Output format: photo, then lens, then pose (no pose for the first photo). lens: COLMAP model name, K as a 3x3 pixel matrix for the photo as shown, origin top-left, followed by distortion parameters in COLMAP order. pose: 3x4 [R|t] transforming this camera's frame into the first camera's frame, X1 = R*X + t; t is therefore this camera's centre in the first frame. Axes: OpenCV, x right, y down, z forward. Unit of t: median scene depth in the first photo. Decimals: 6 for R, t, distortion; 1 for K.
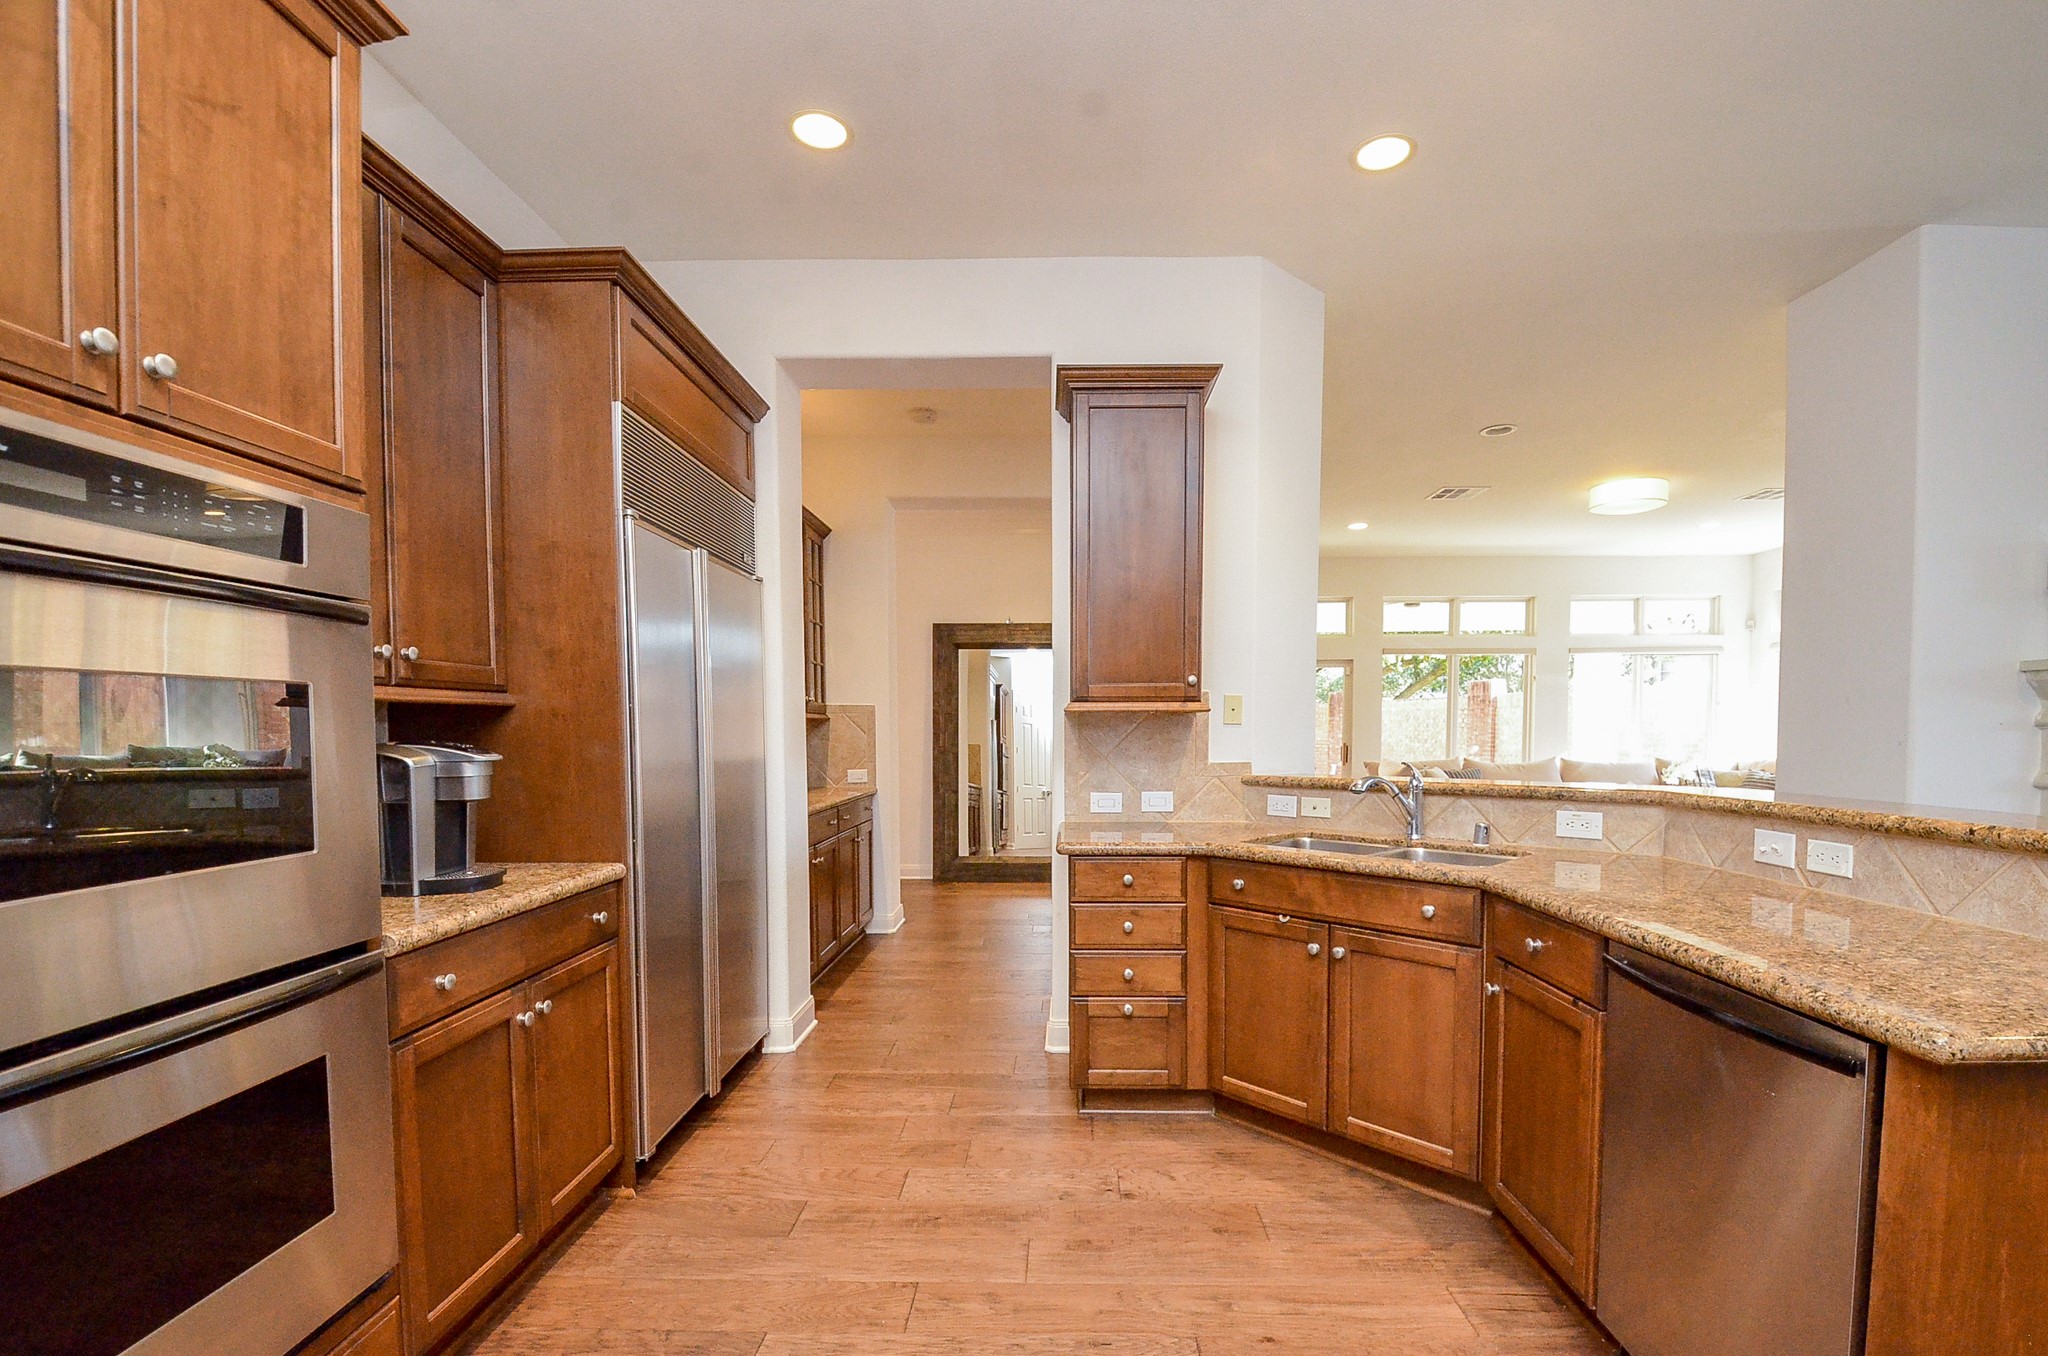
lens RADIAL K [[905.8, 0, 1051.4], [0, 905.8, 761.8], [0, 0, 1]] dist [0.000923, -0.000157]
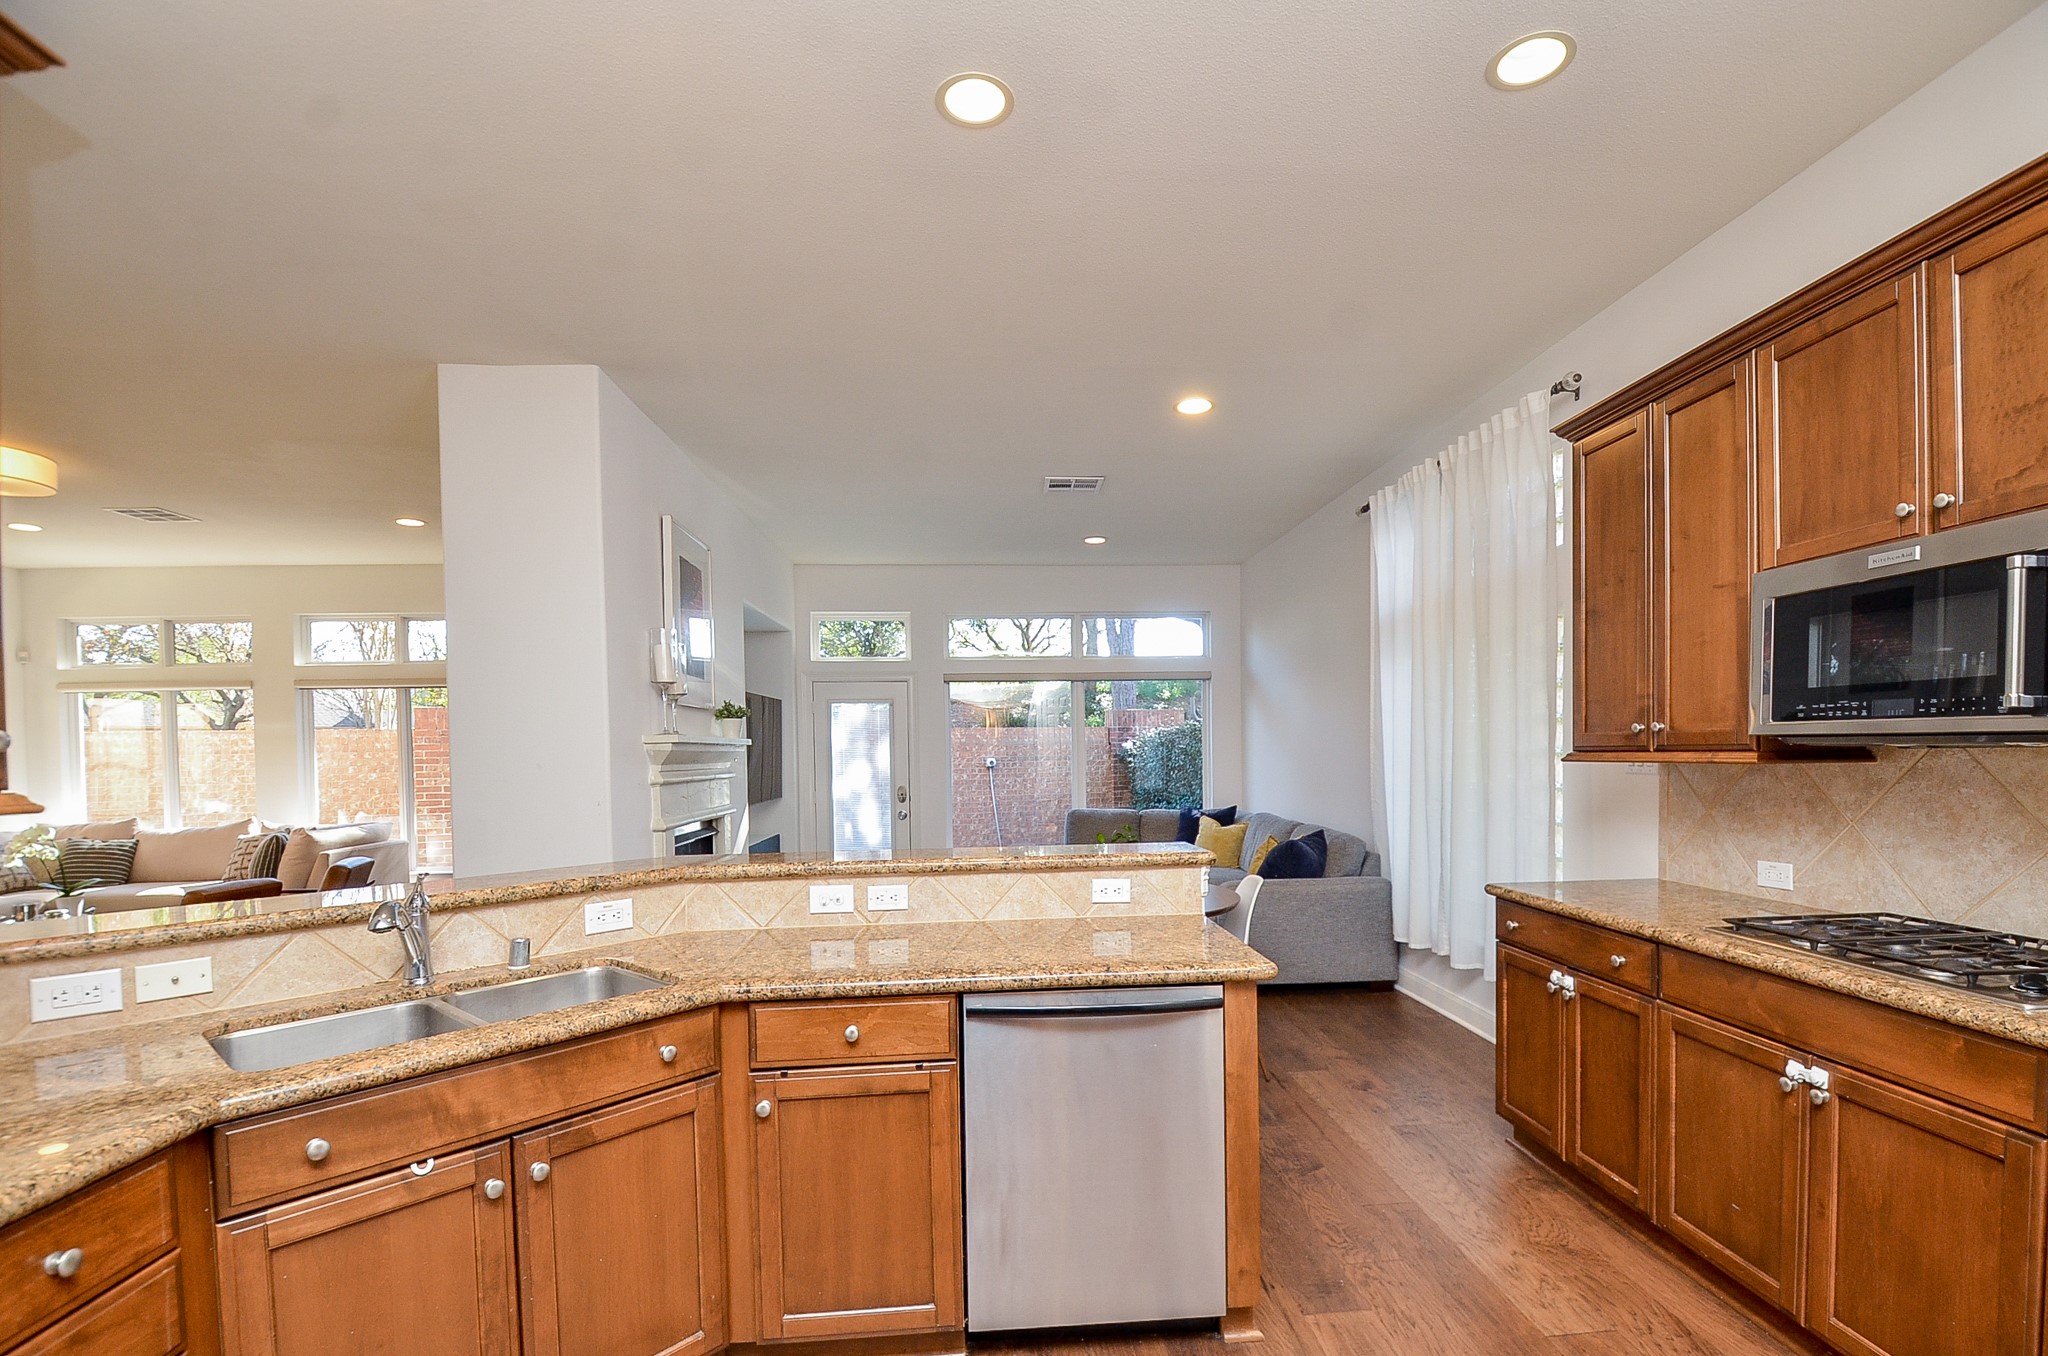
lens RADIAL K [[913.0, 0, 1044.6], [0, 913.0, 775.4], [0, 0, 1]] dist [0.002771, -0.015311]
pose [[-0.096974, -0.019316, 0.995099, -0.398924], [0.056321, 0.998103, 0.024863, -0.076345], [-0.993692, 0.058456, -0.095702, 0.744506]]
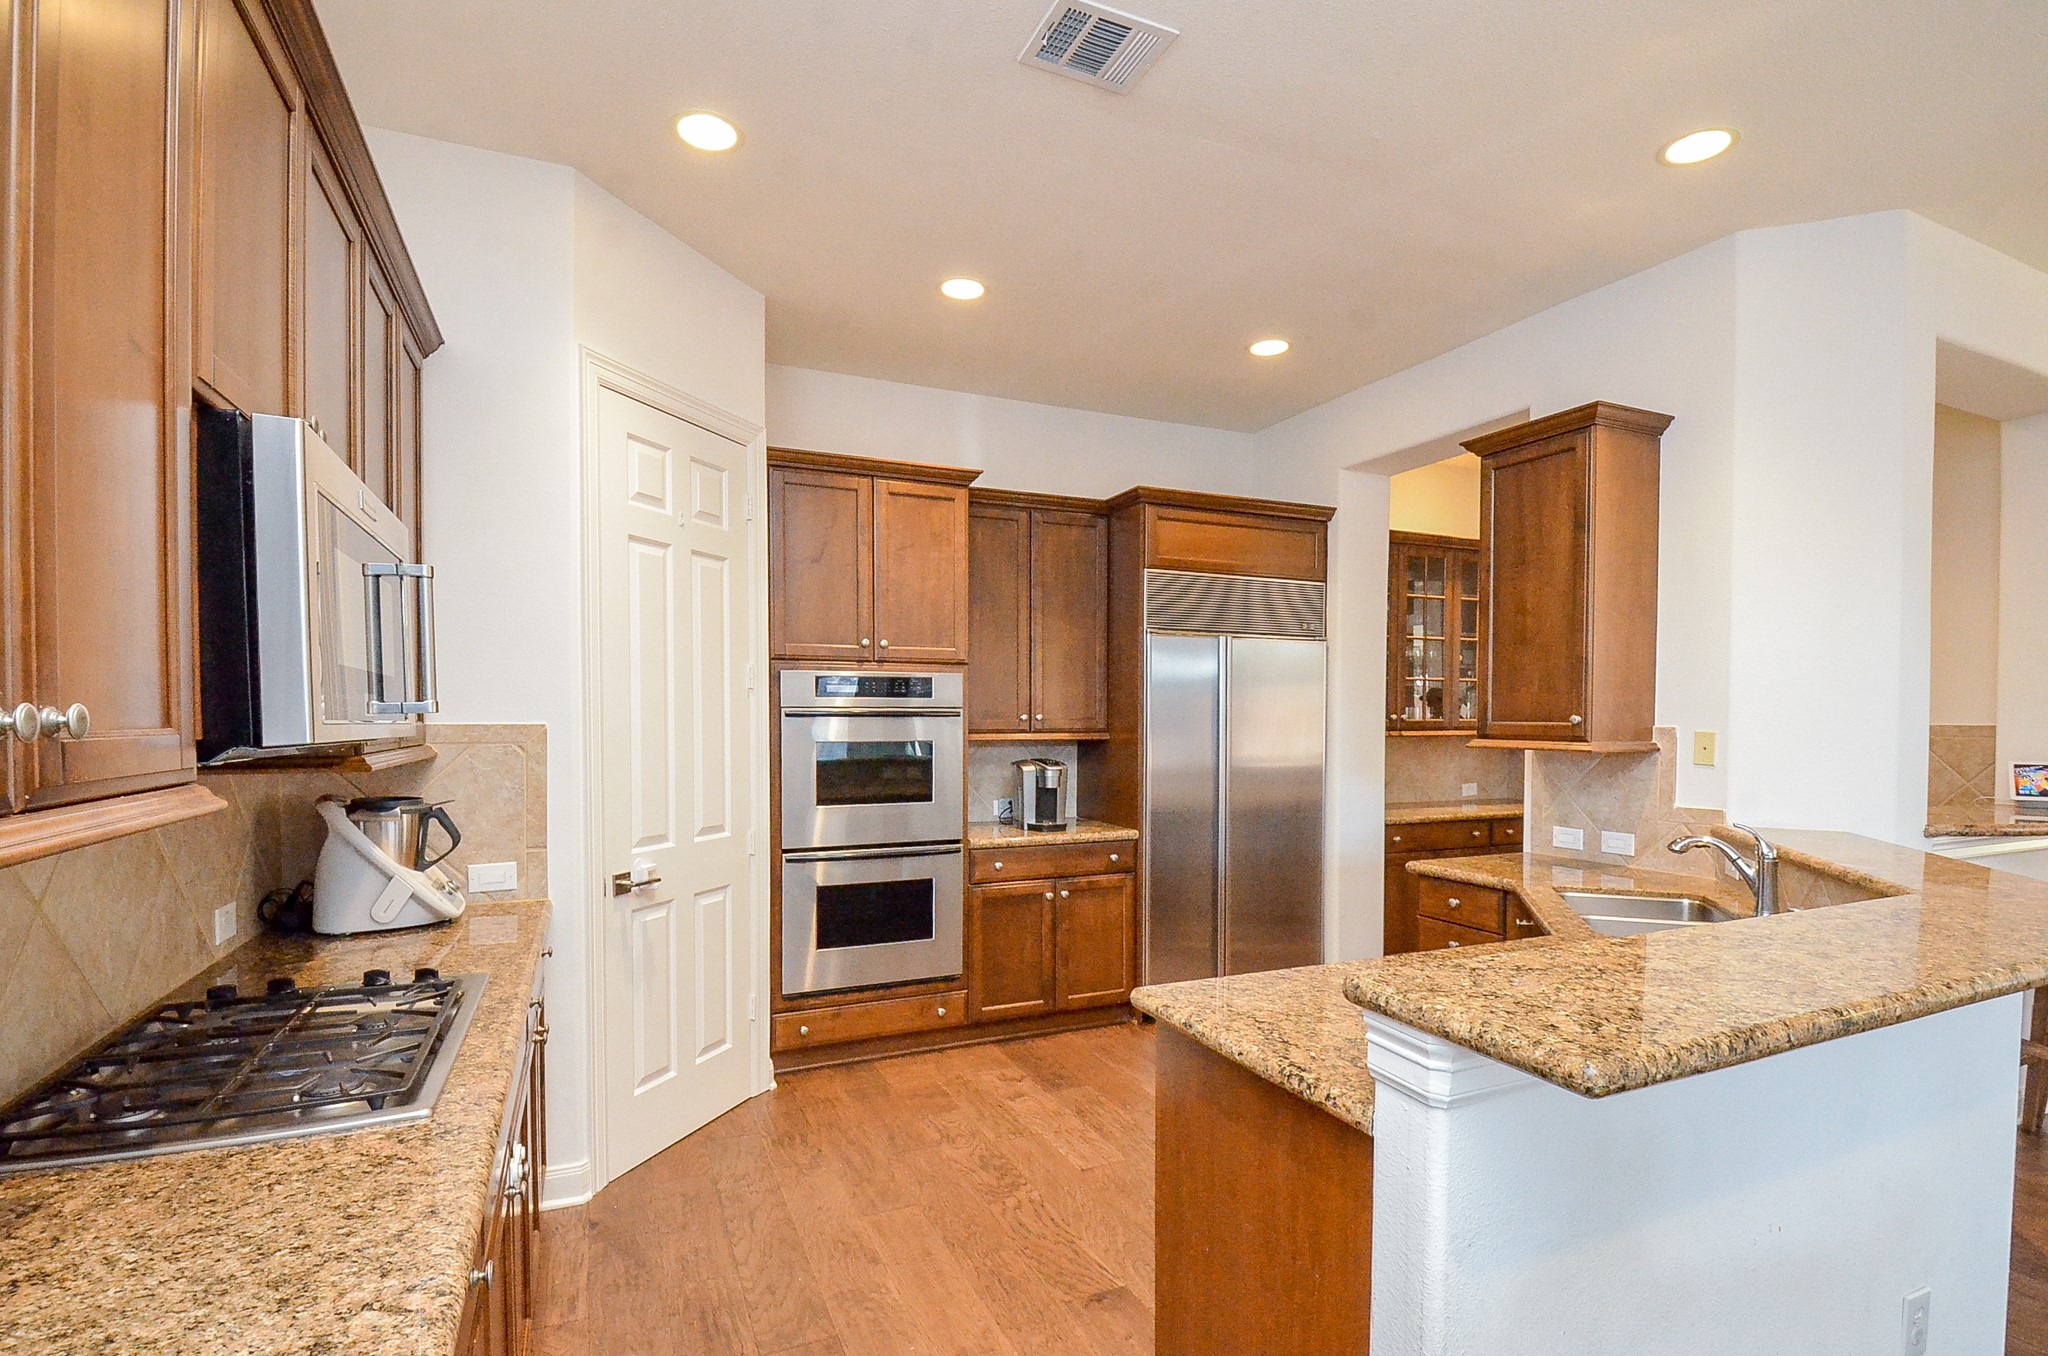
lens RADIAL K [[951.9, 0, 1030.5], [0, 951.9, 732.2], [0, 0, 1]] dist [0.004281, -0.000127]
pose [[0.424293, 0.016160, -0.905381, 1.135896], [-0.038191, 0.999270, -0.000061, -0.072634], [0.904719, 0.034603, 0.424601, 0.026089]]
